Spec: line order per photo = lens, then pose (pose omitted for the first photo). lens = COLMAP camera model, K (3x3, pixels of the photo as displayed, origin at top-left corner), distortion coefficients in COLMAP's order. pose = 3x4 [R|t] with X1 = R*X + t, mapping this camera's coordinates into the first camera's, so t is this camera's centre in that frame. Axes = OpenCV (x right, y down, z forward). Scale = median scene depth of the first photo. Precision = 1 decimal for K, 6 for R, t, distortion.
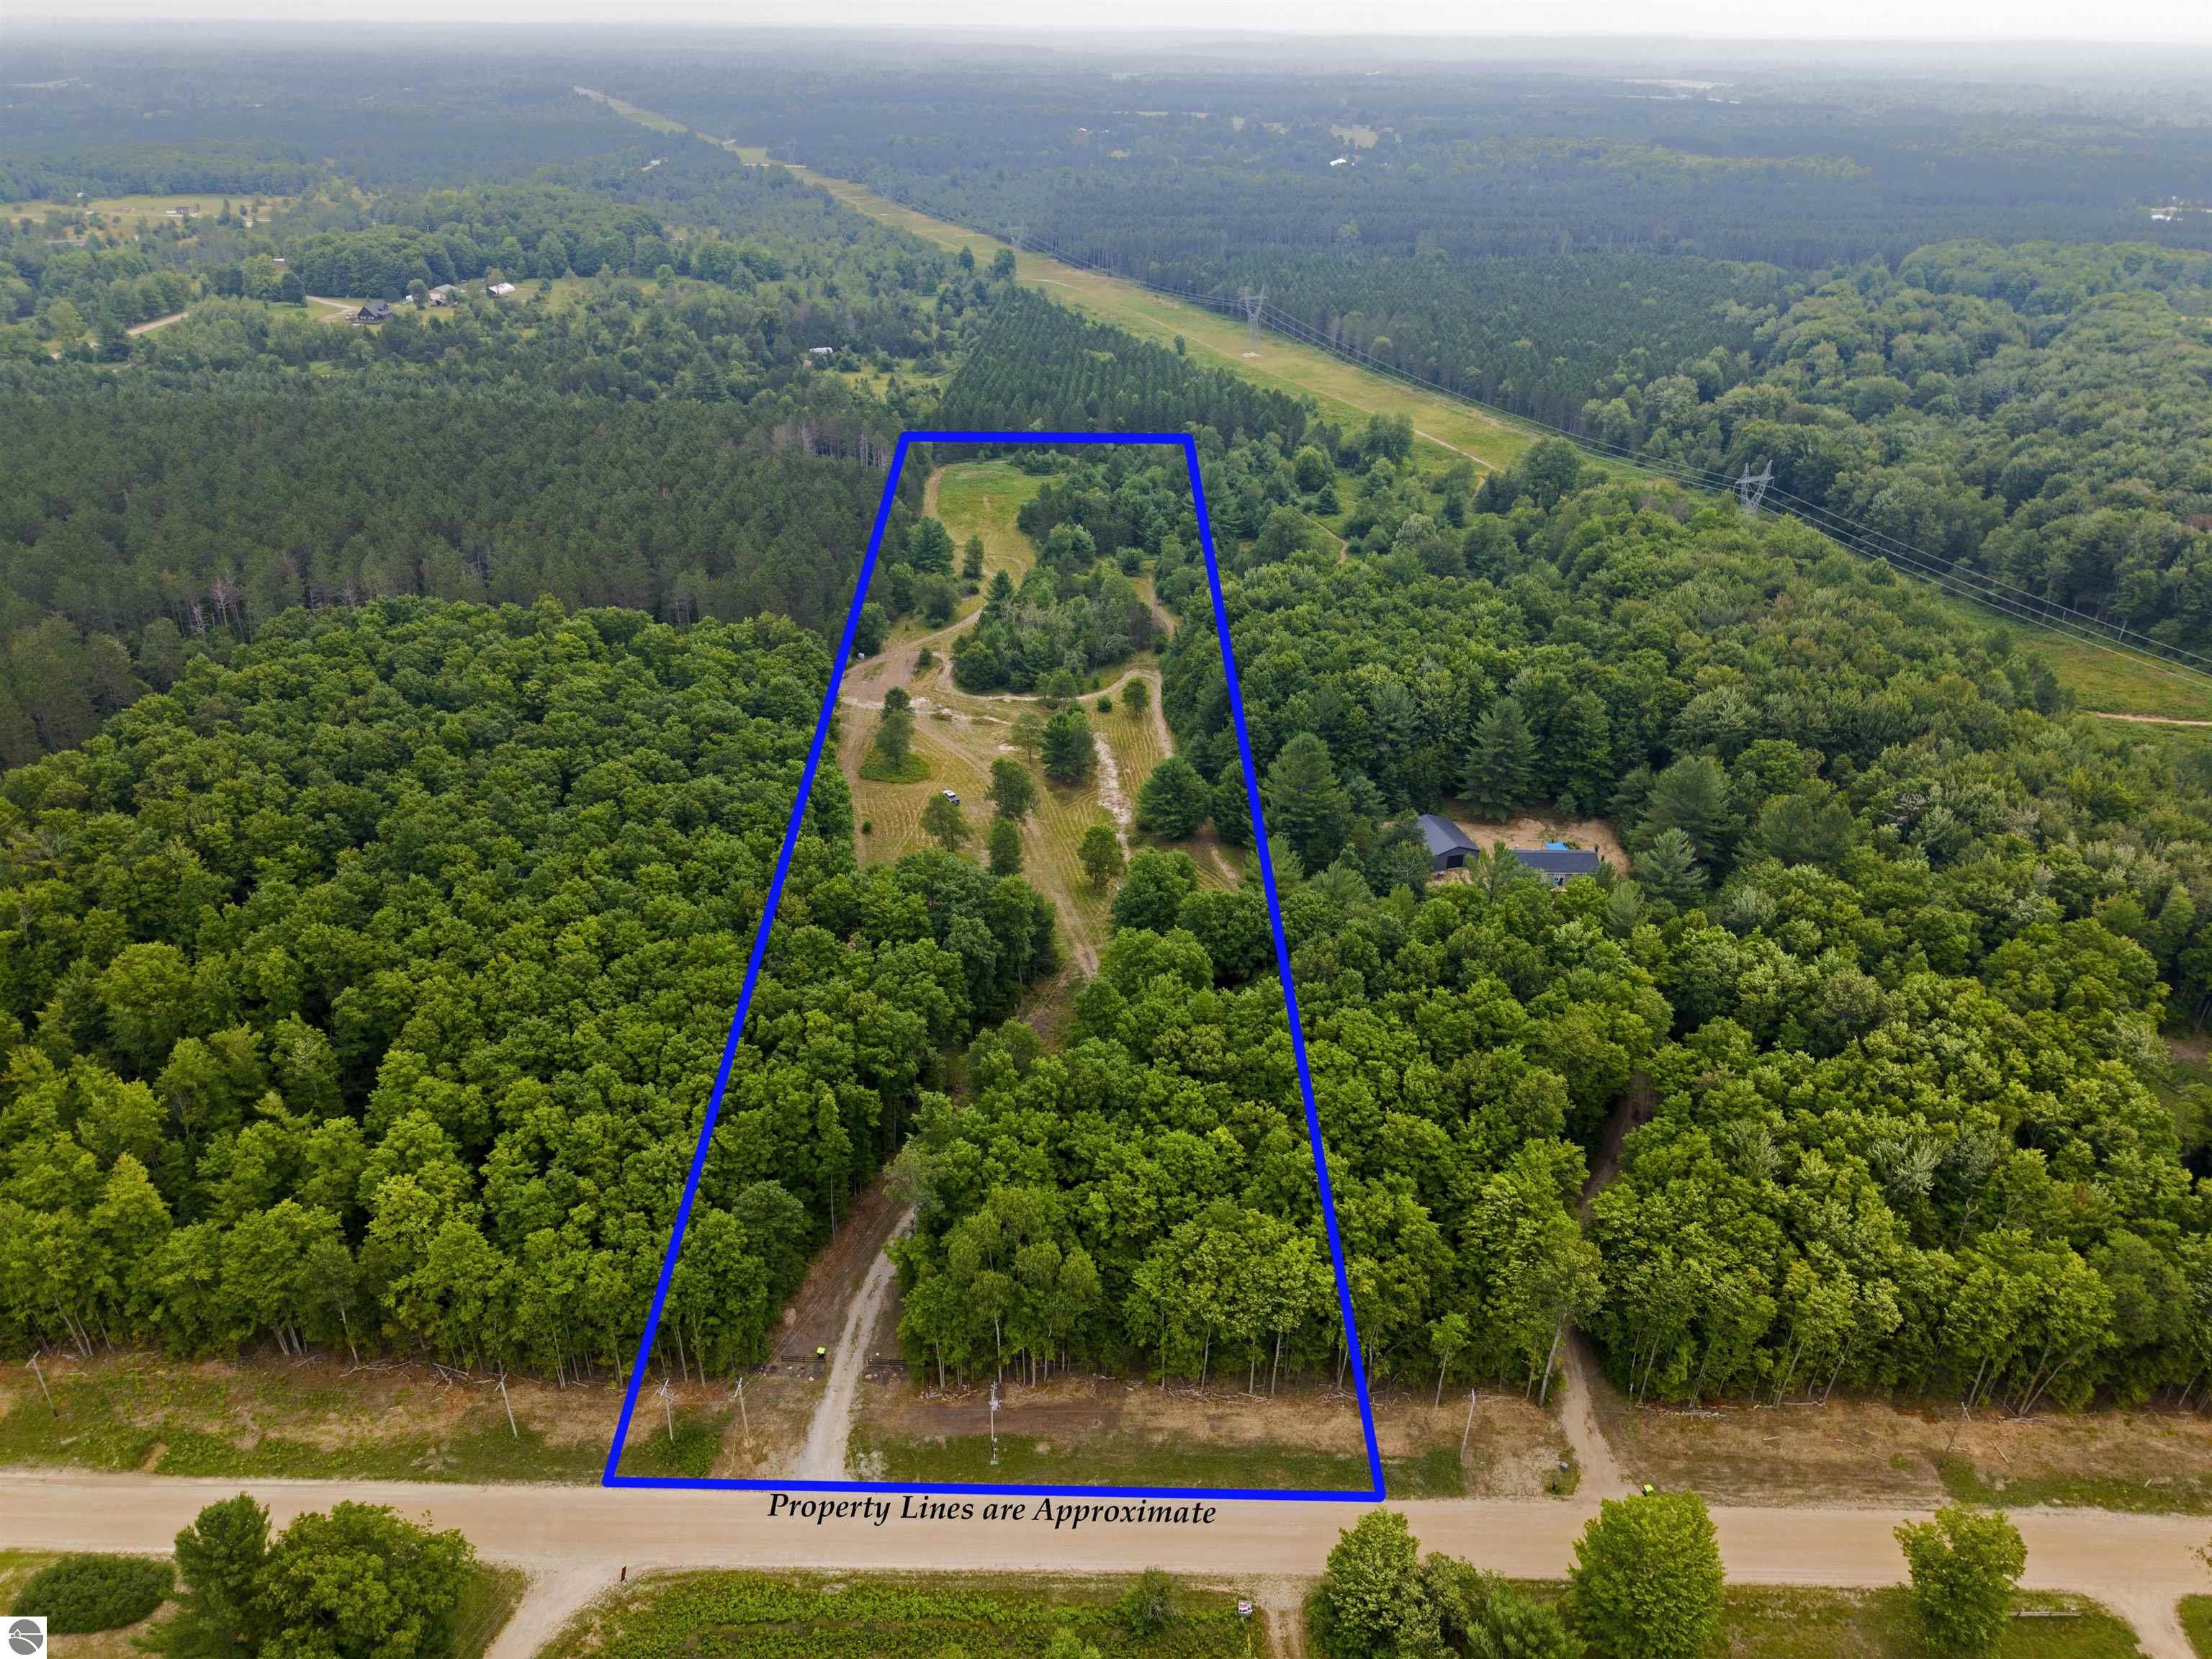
lens RADIAL K [[1491.2, 0, 1107.5], [0, 1491.2, 847.6], [0, 0, 1]] dist [0.019232, -0.013338]
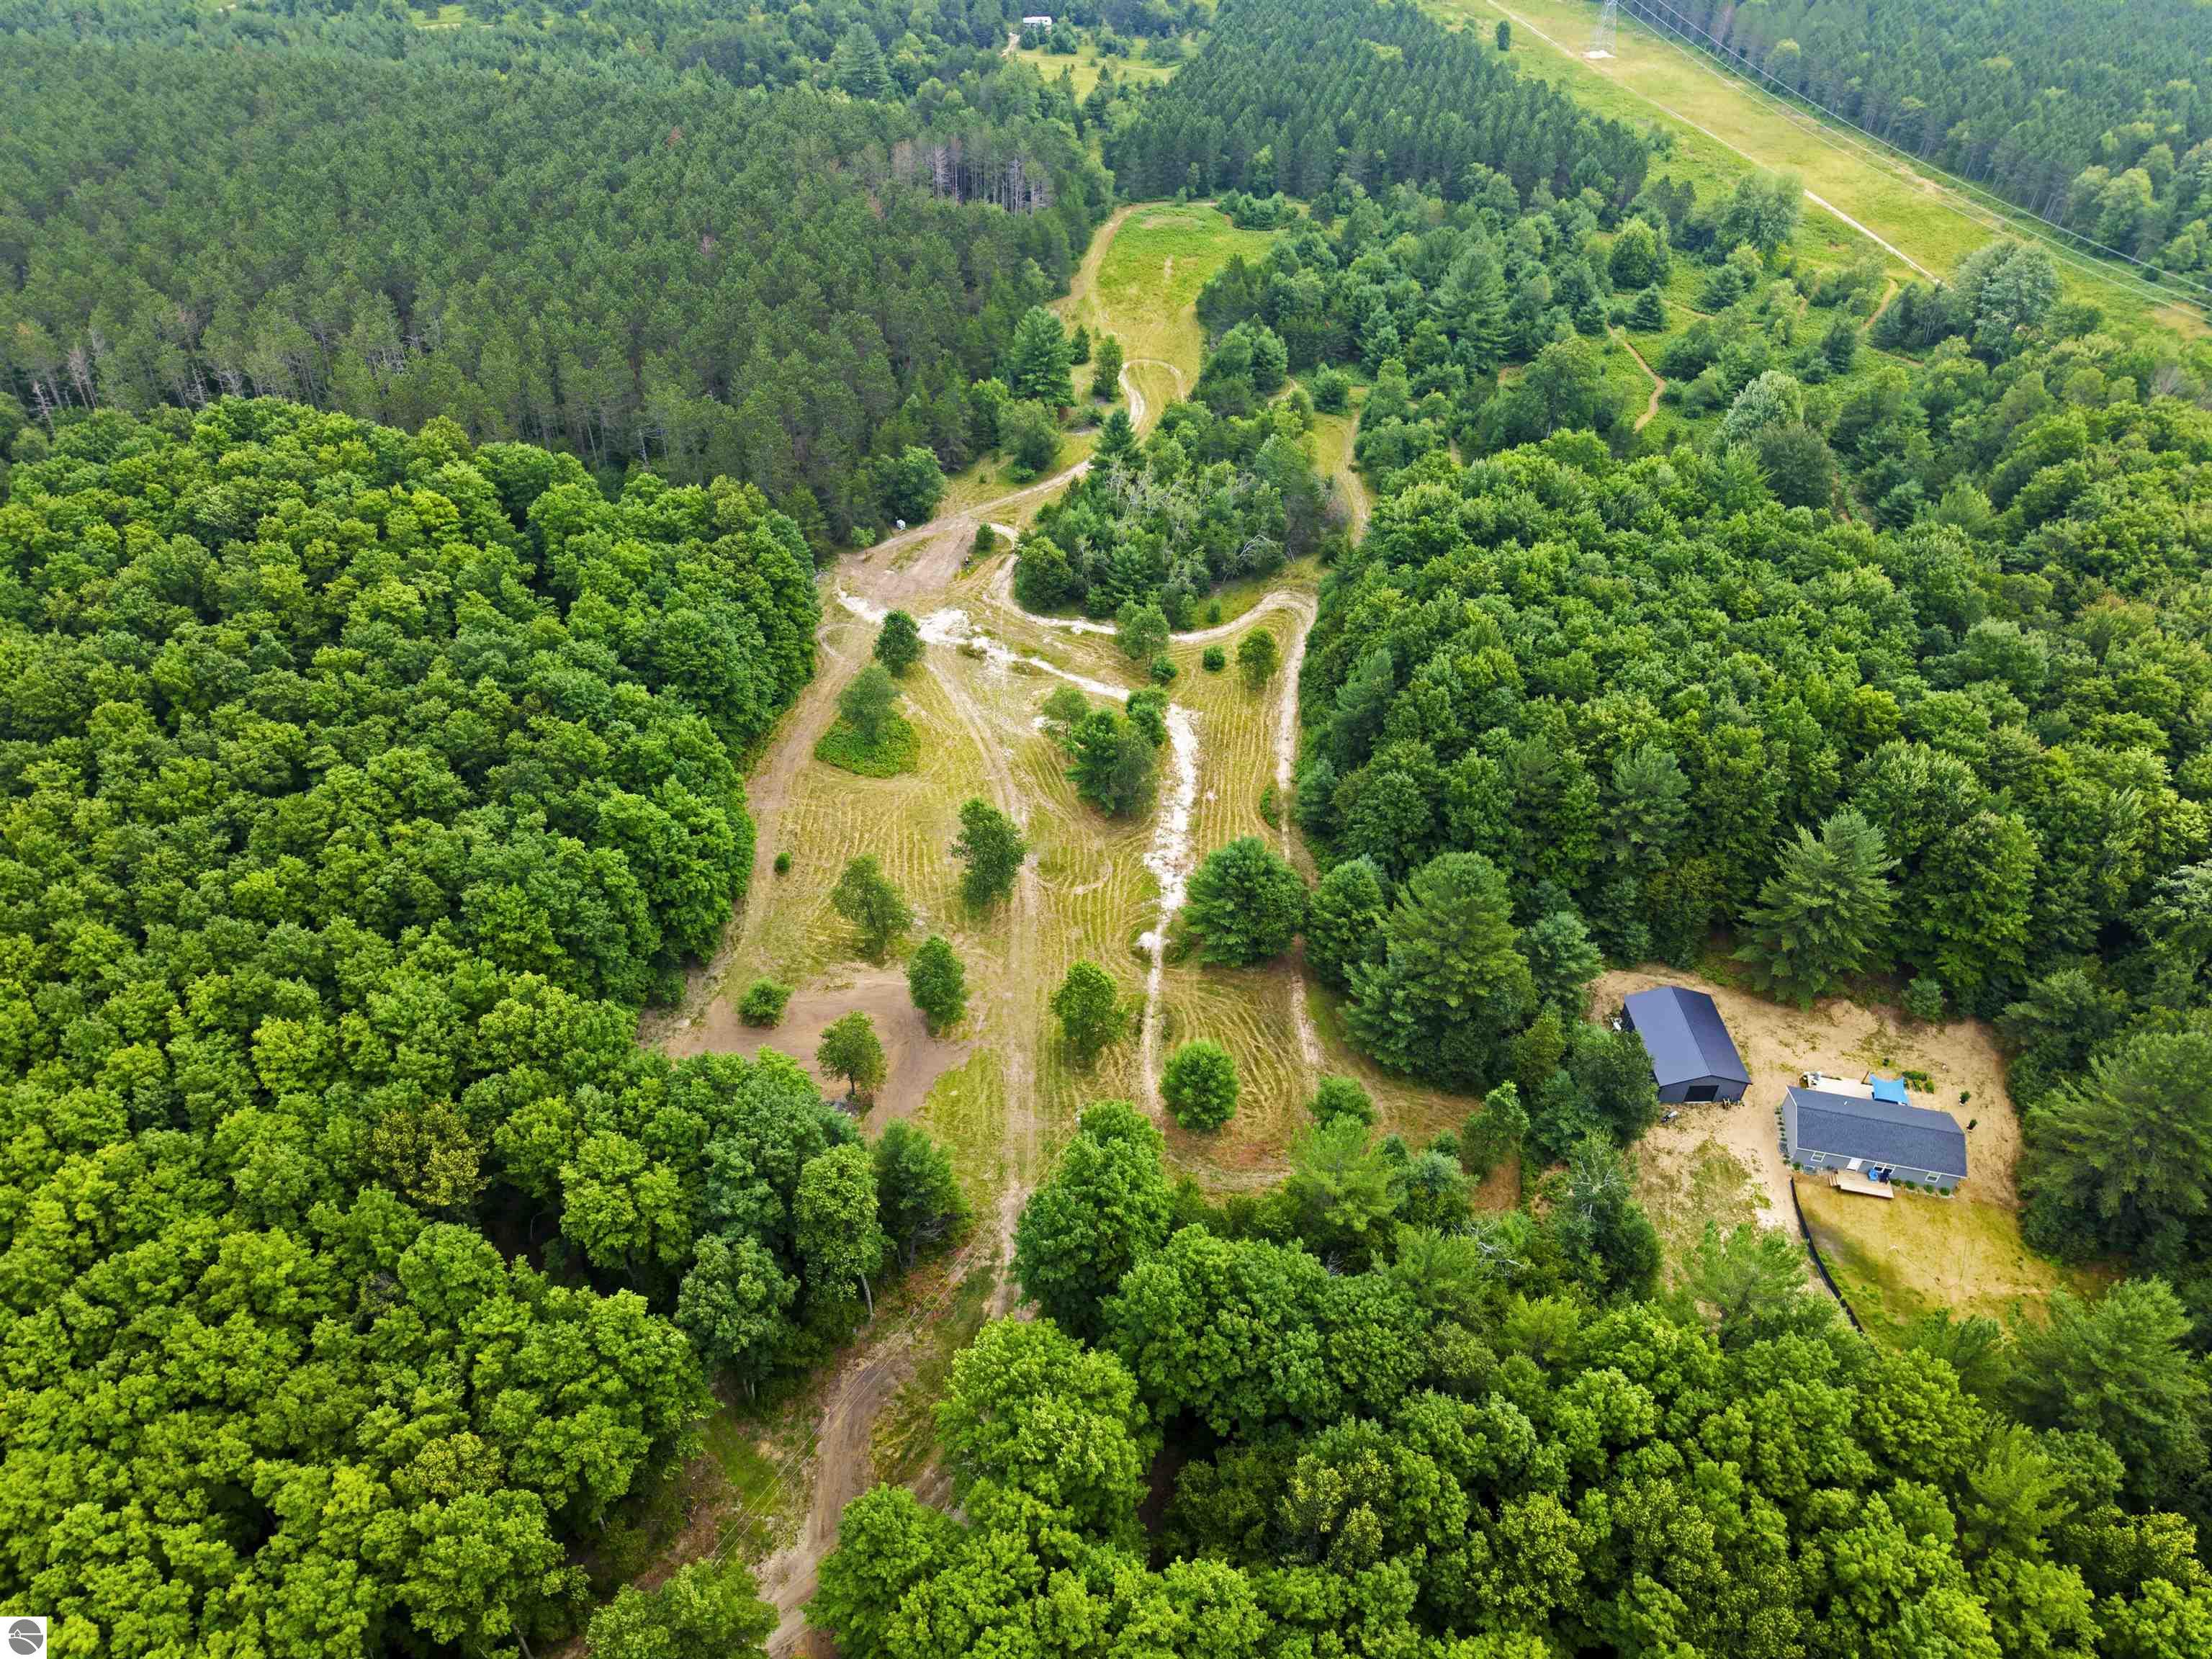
lens RADIAL K [[1491.2, 0, 1103.2], [0, 1491.2, 836.8], [0, 0, 1]] dist [0.019232, -0.013338]
pose [[0.975382, 0.144385, -0.166681, 0.083532], [-0.110217, 0.973859, 0.198623, -0.168182], [0.191002, -0.175362, 0.965798, 0.386583]]
